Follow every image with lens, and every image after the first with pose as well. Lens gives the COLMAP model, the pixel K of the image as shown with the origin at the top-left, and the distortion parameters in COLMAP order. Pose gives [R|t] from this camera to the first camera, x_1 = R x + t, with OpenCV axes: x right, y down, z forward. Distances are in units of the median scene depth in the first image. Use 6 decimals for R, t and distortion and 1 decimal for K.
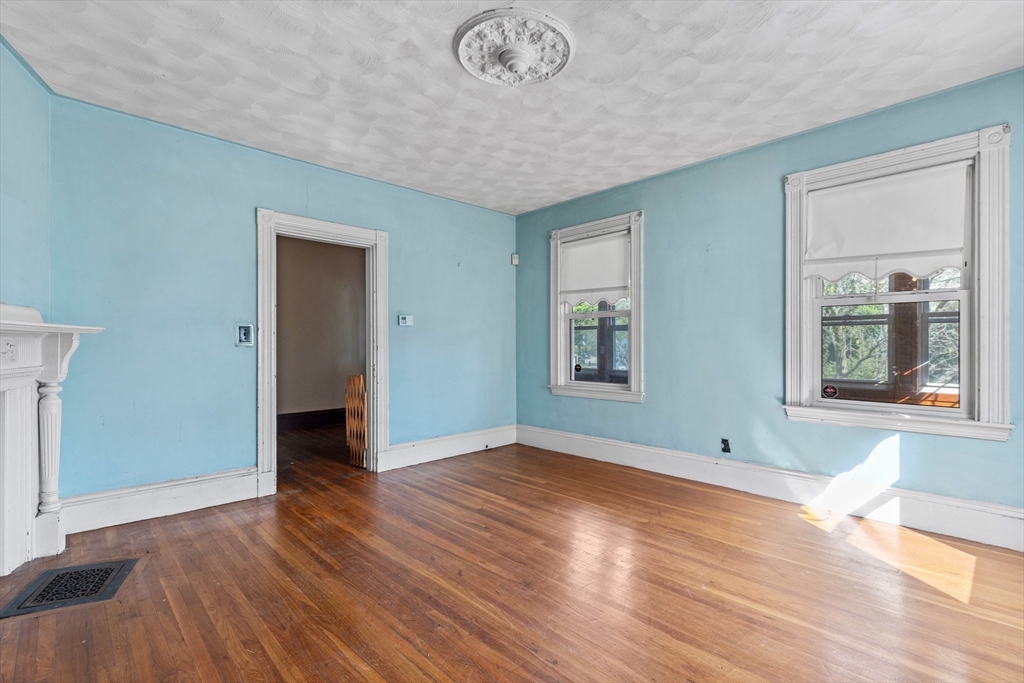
lens RADIAL K [[455.3, 0, 512.0], [0, 455.3, 341.5], [0, 0, 1]] dist [-0.001138, -0.000101]
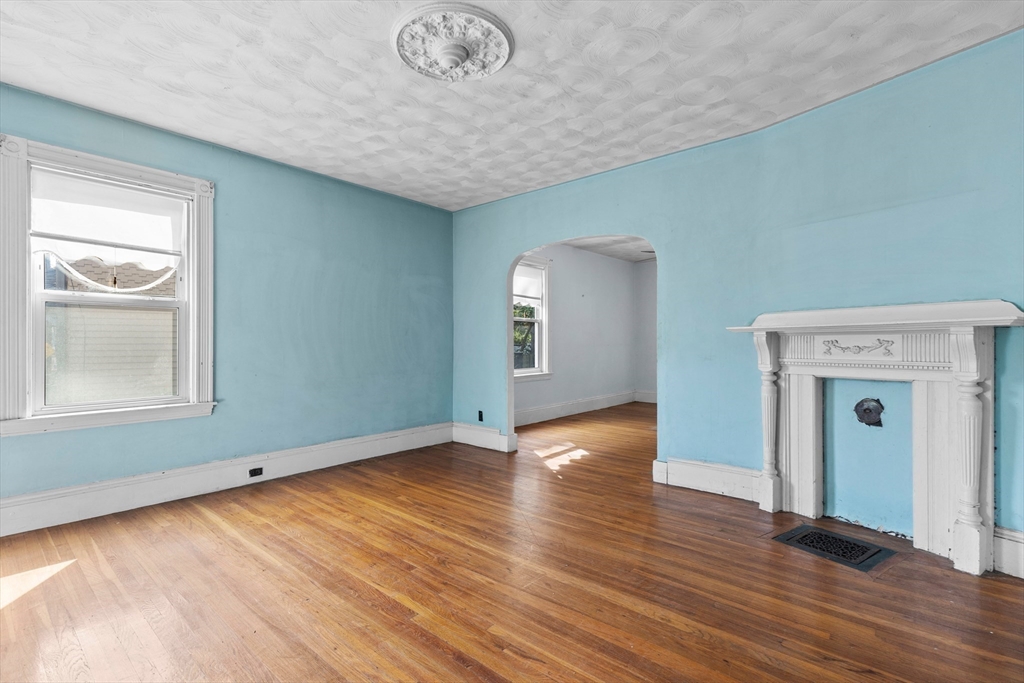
lens RADIAL K [[455.3, 0, 512.0], [0, 455.3, 341.5], [0, 0, 1]] dist [-0.001138, -0.000101]
pose [[-0.992444, 0.003302, -0.122657, 0.001187], [0.004758, 0.999922, -0.011580, 0.018325], [0.122609, -0.012076, -0.992382, 1.952553]]
